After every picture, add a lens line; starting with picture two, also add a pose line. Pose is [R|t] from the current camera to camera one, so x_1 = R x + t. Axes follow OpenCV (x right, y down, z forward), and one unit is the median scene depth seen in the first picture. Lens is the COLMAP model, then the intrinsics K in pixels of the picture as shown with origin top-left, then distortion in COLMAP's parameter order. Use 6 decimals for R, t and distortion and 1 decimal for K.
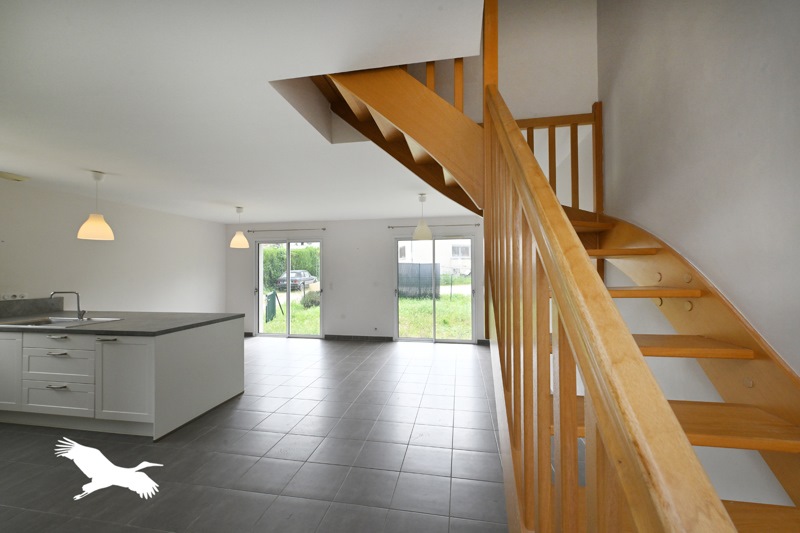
lens RADIAL K [[326.8, 0, 404.4], [0, 326.8, 265.1], [0, 0, 1]] dist [0.001882, 0.000150]
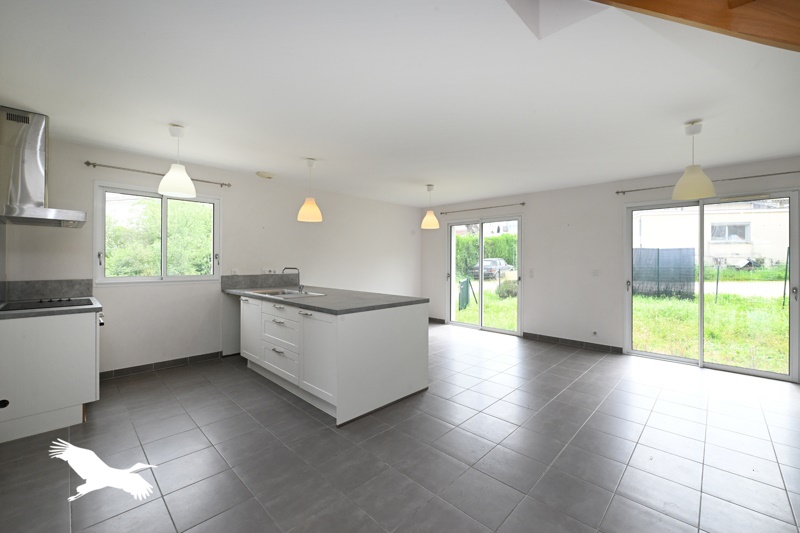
lens RADIAL K [[326.8, 0, 405.8], [0, 326.8, 260.0], [0, 0, 1]] dist [0.001882, 0.000150]
pose [[0.836097, 0.009025, -0.548507, -0.040971], [-0.002962, 0.999924, 0.011937, 0.022752], [0.548573, -0.008356, 0.836061, 0.152486]]
